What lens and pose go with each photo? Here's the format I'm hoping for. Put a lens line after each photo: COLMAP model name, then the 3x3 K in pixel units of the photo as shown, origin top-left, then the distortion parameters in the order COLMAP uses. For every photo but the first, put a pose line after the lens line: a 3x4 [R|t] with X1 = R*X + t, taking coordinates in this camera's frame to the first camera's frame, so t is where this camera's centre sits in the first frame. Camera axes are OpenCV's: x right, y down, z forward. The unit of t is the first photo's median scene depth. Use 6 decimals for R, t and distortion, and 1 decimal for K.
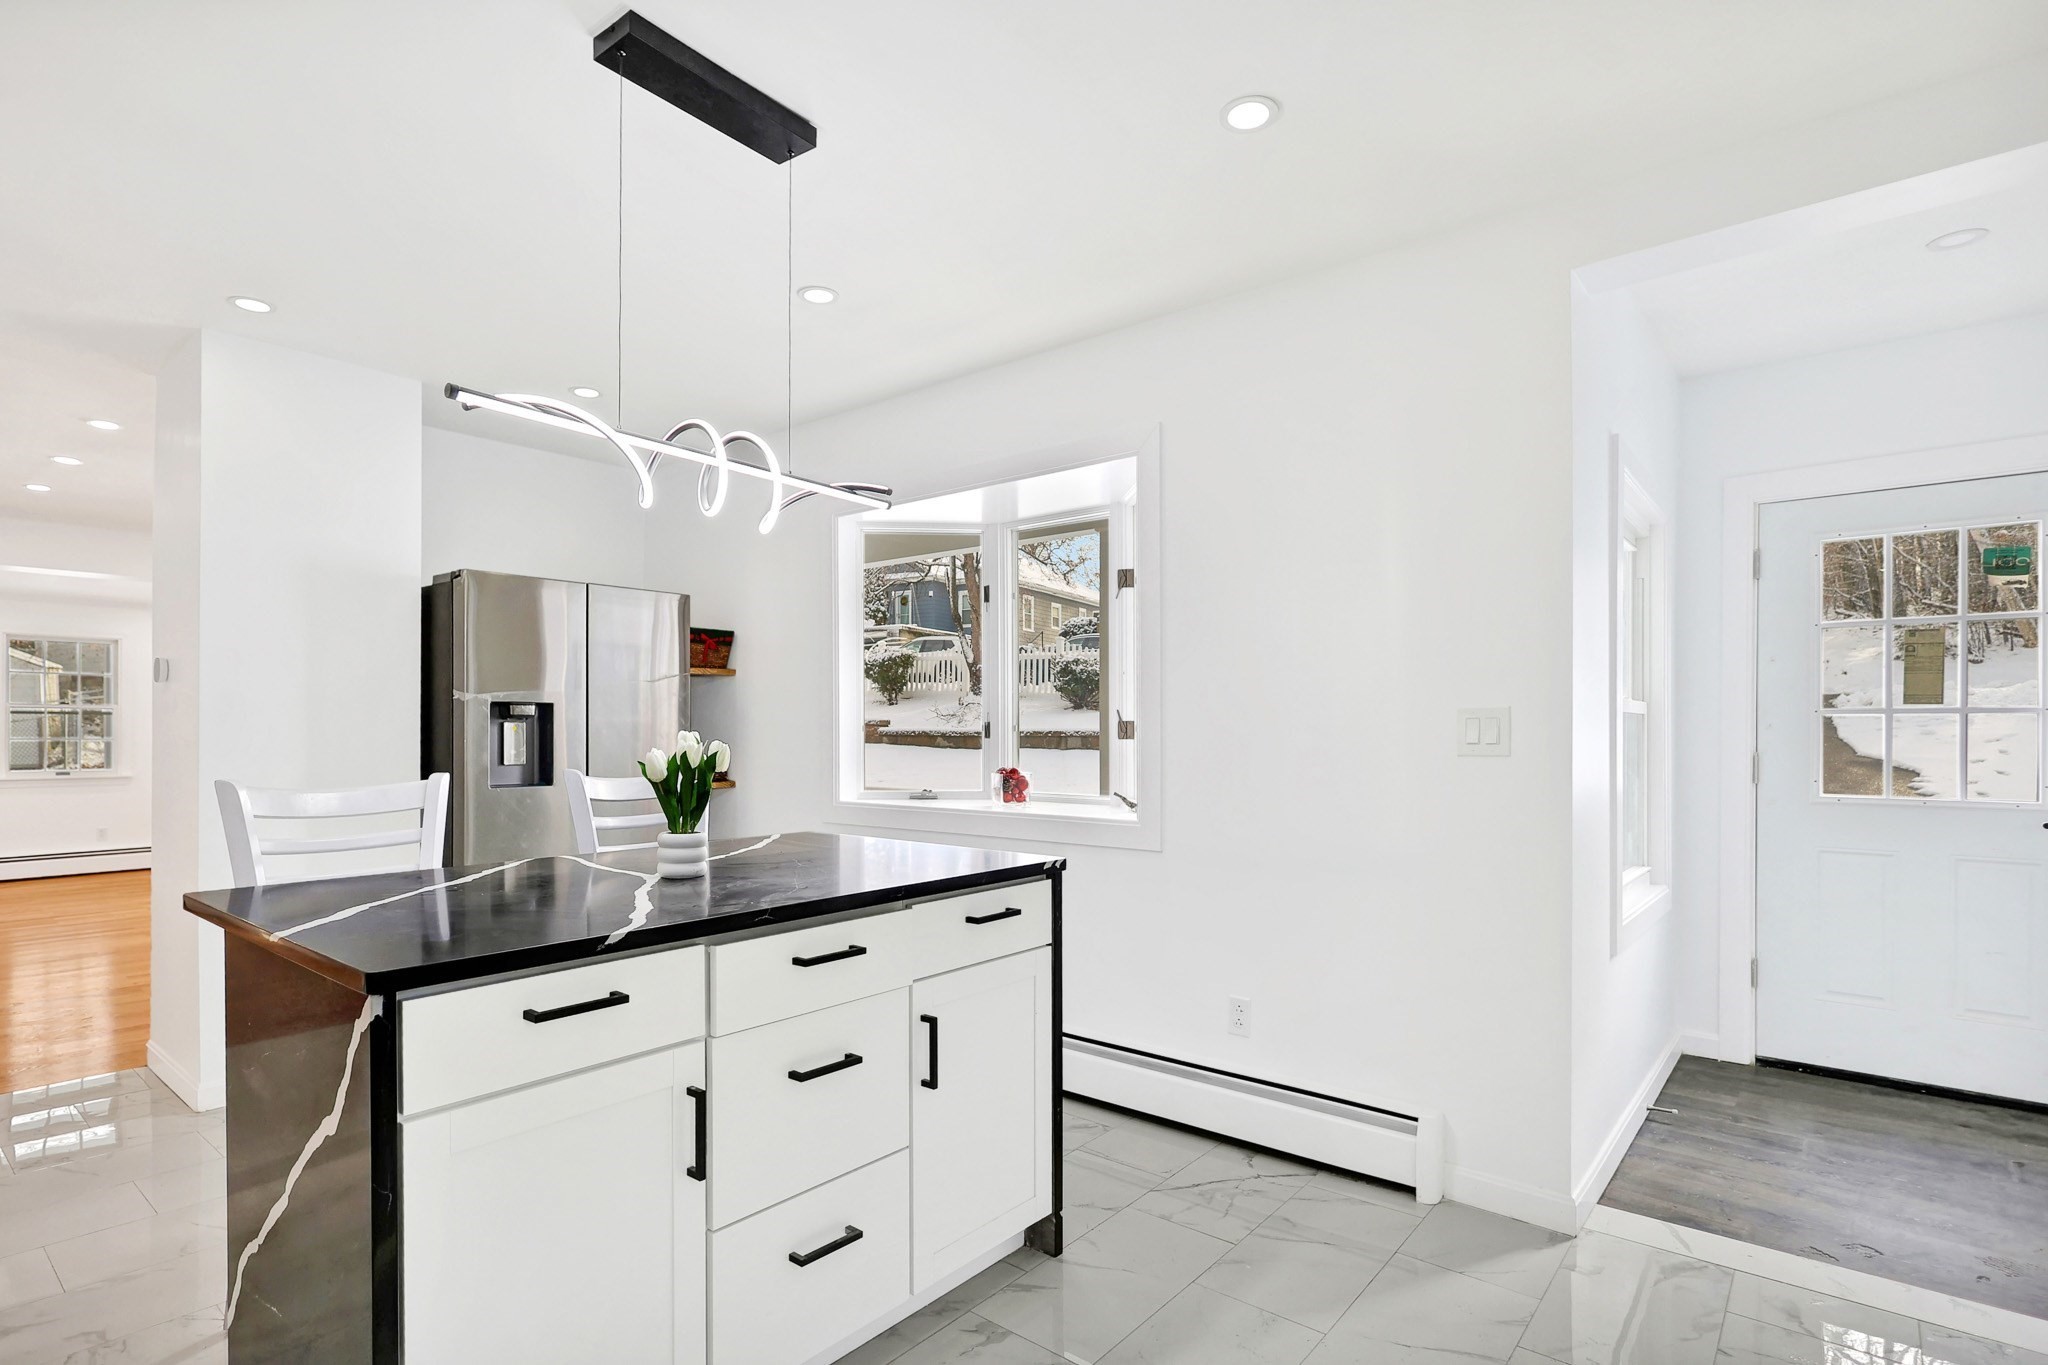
lens RADIAL K [[1026.9, 0, 1014.1], [0, 1026.9, 731.0], [0, 0, 1]] dist [-0.003801, 0.000506]
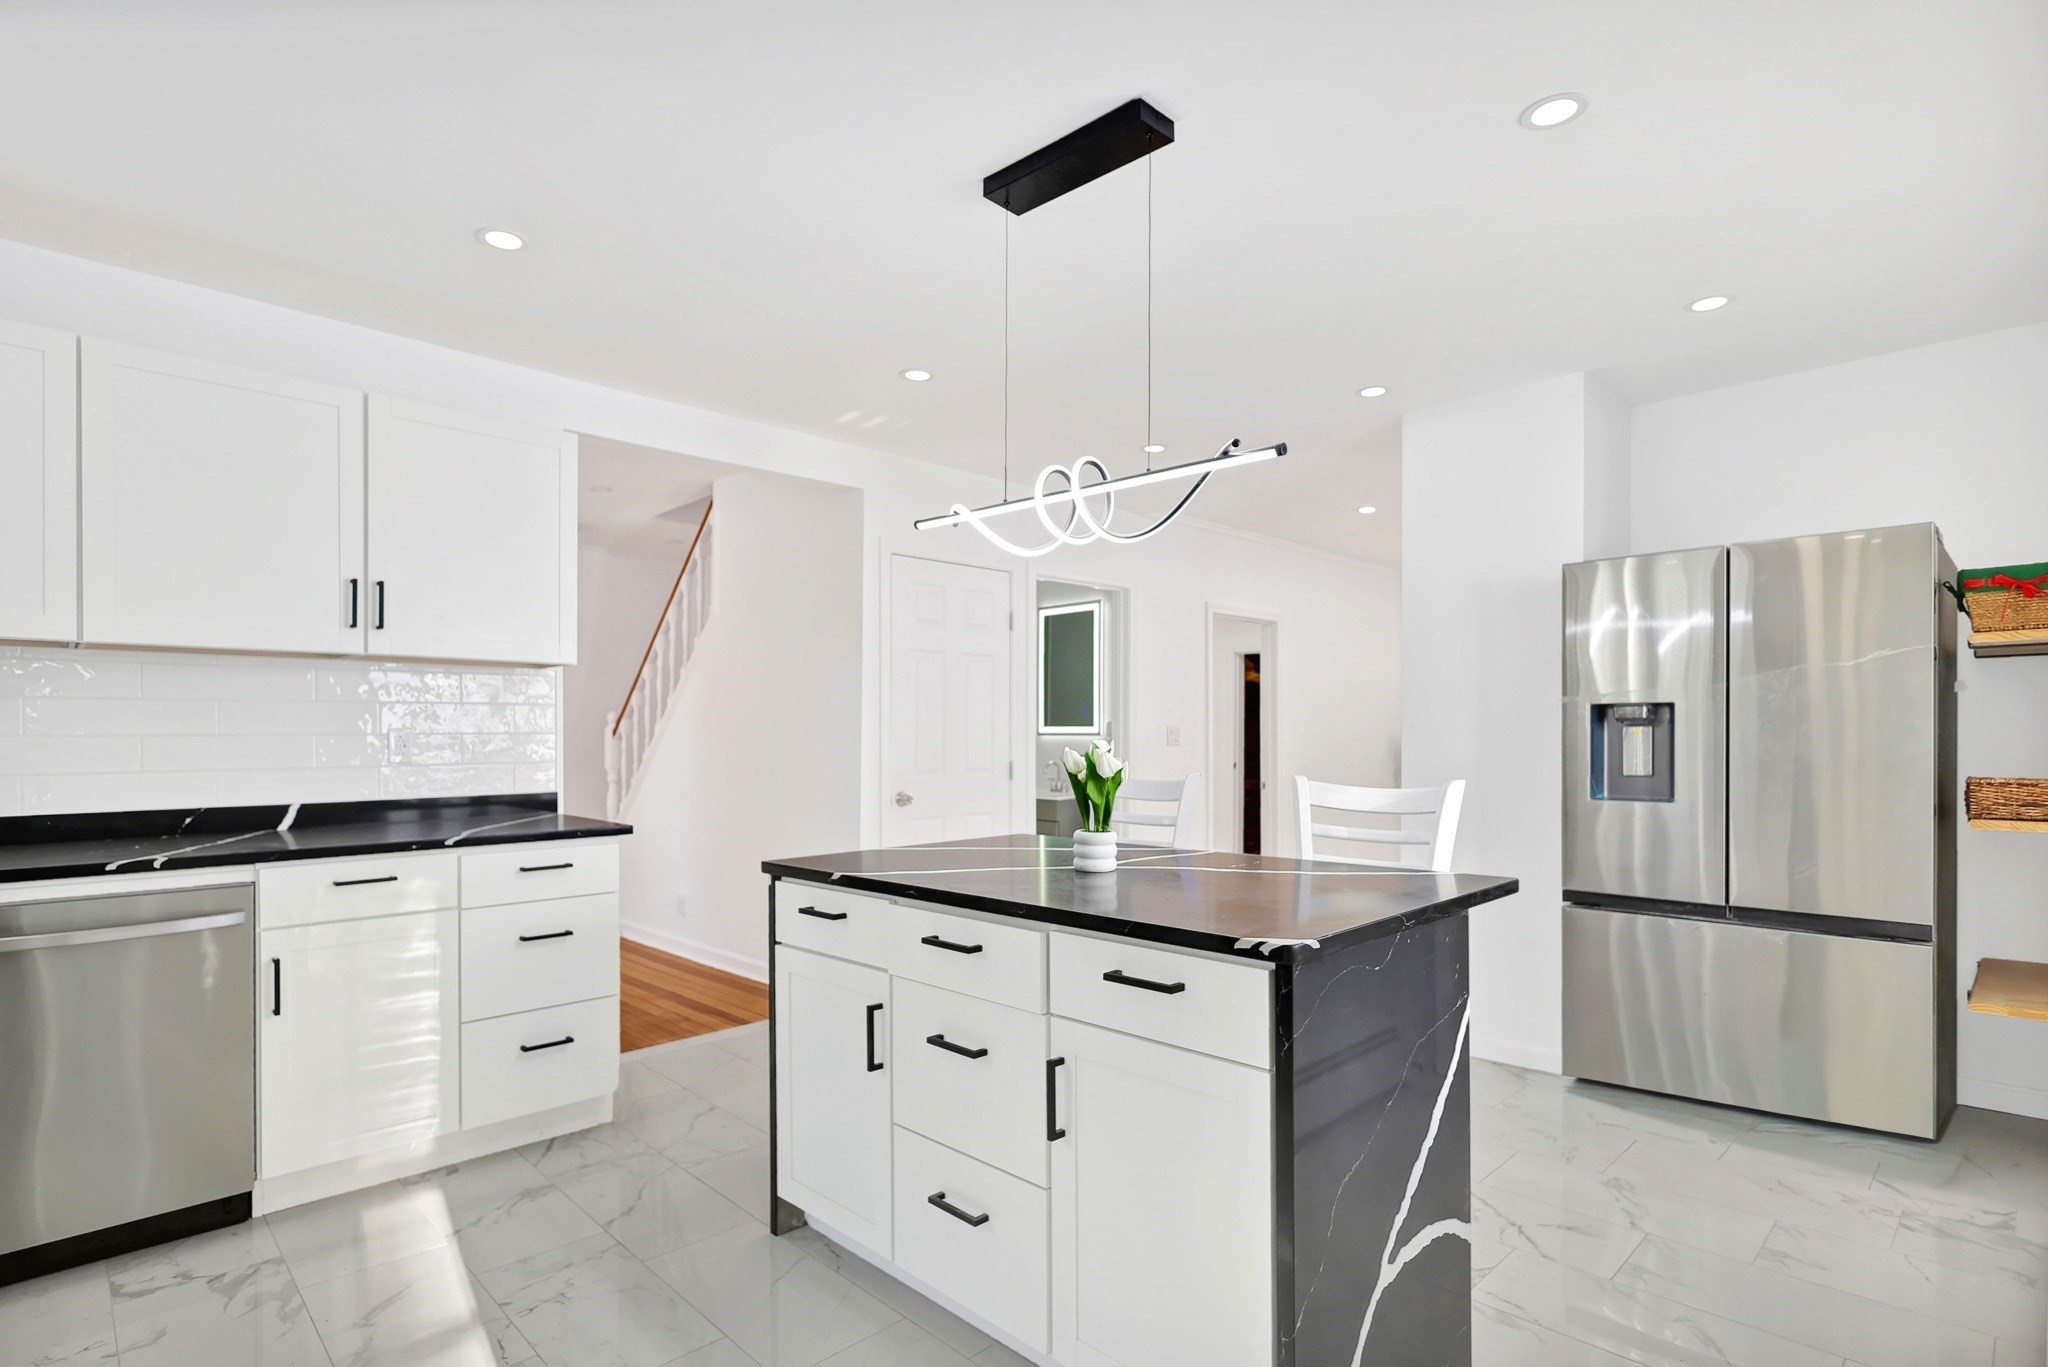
lens RADIAL K [[1026.9, 0, 1014.1], [0, 1026.9, 732.0], [0, 0, 1]] dist [-0.003801, 0.000506]
pose [[-0.101235, -0.003936, -0.994855, 0.812374], [0.003774, 0.999983, -0.004341, -0.004051], [0.994855, -0.004194, -0.101218, 1.054751]]
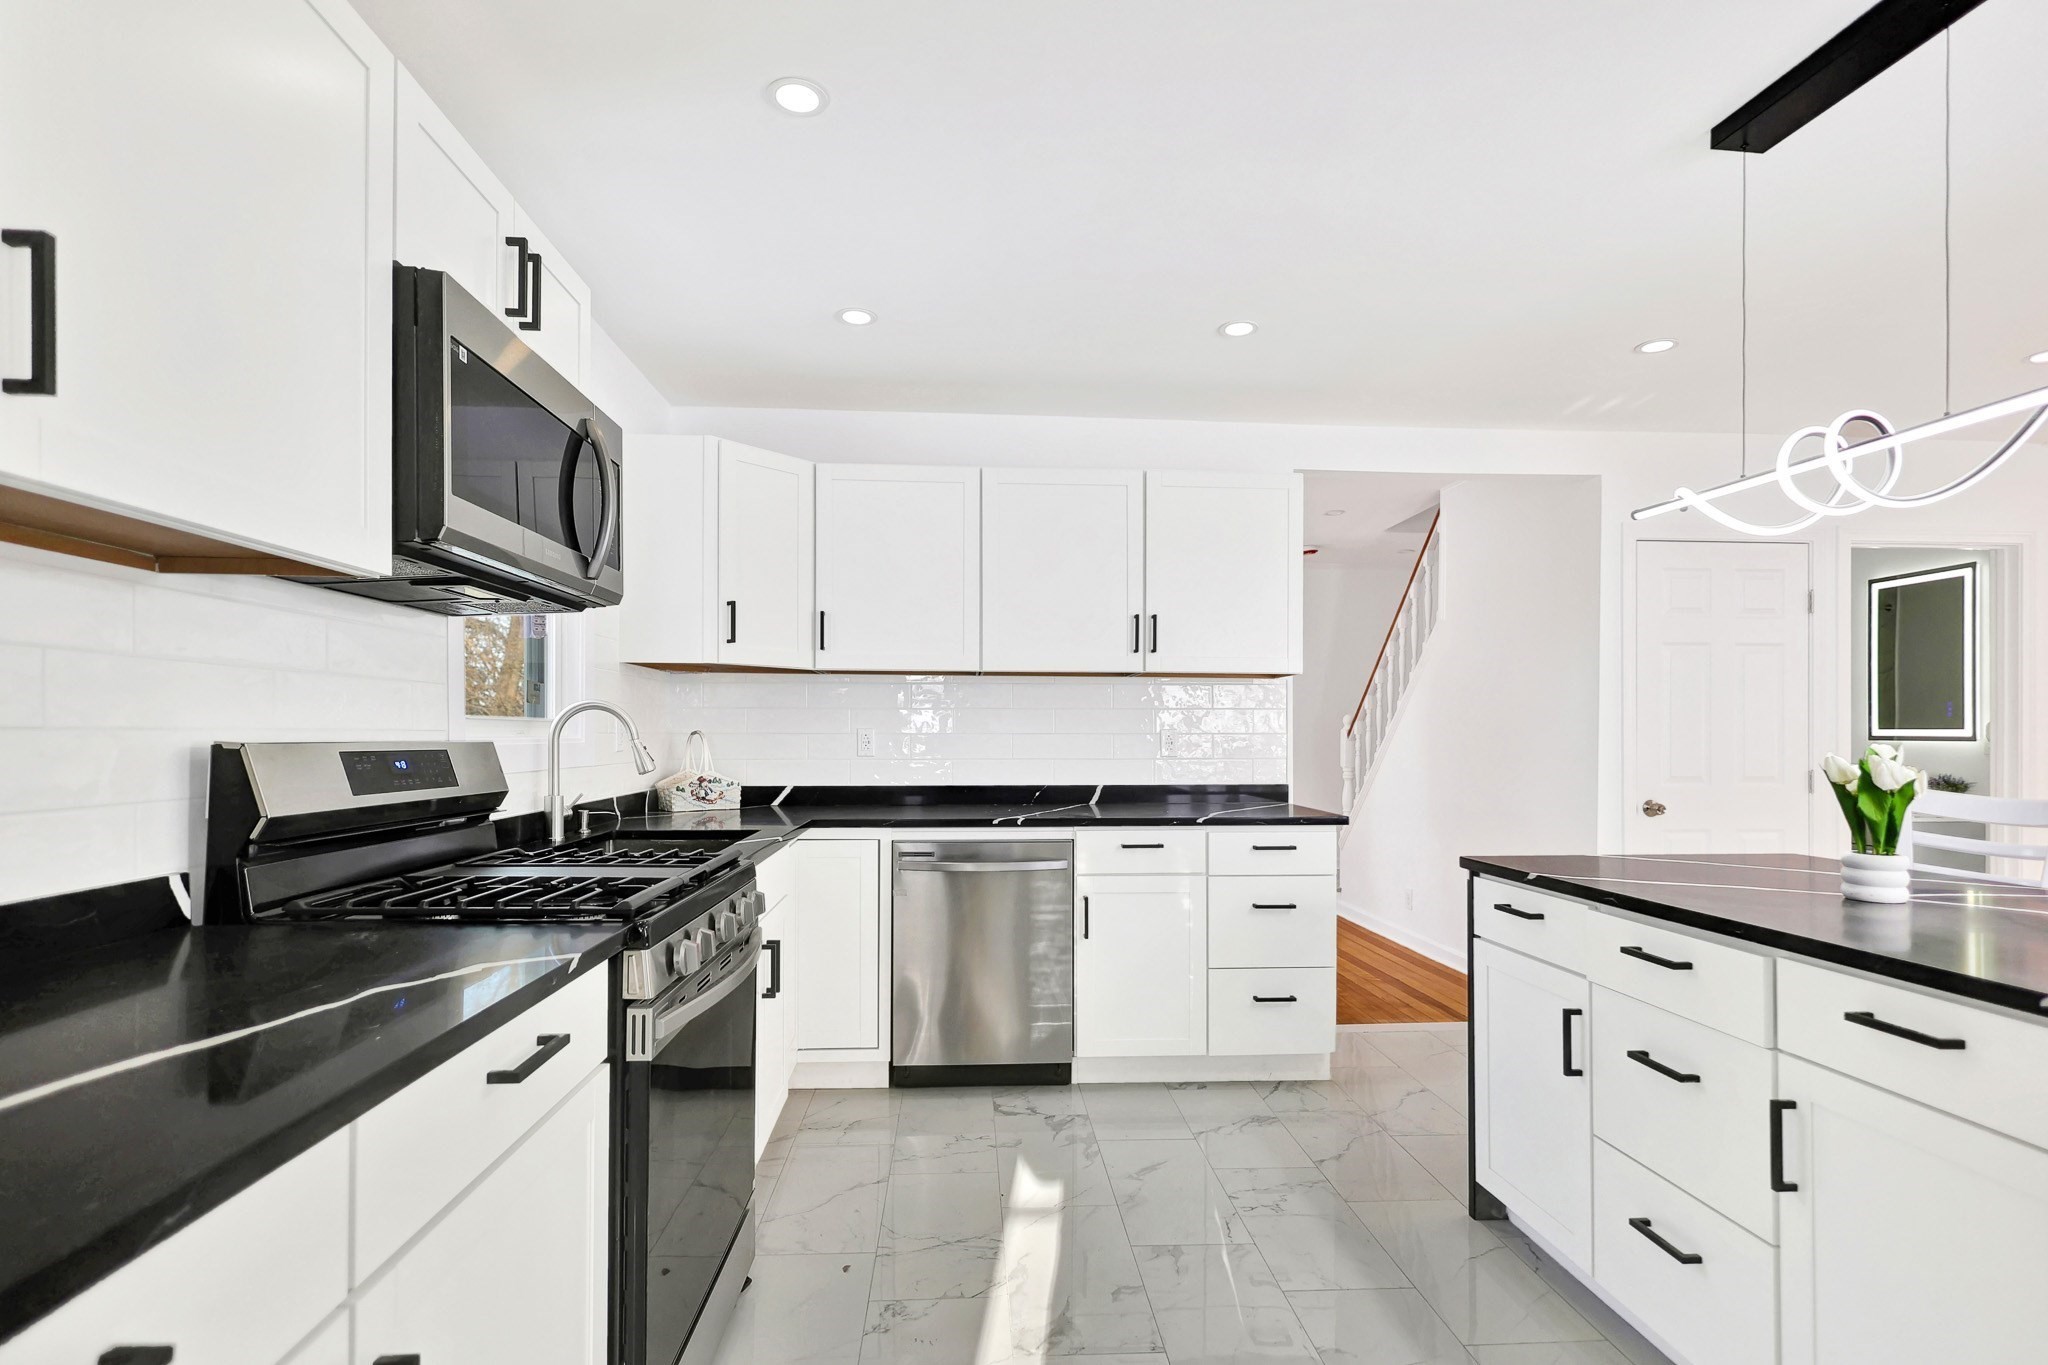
lens RADIAL K [[1026.9, 0, 1014.1], [0, 1026.9, 731.0], [0, 0, 1]] dist [-0.003801, 0.000506]
pose [[-0.728285, -0.007964, -0.685229, 0.905032], [-0.004655, 0.999967, -0.006674, -0.002273], [0.685259, -0.001671, -0.728298, 1.174213]]
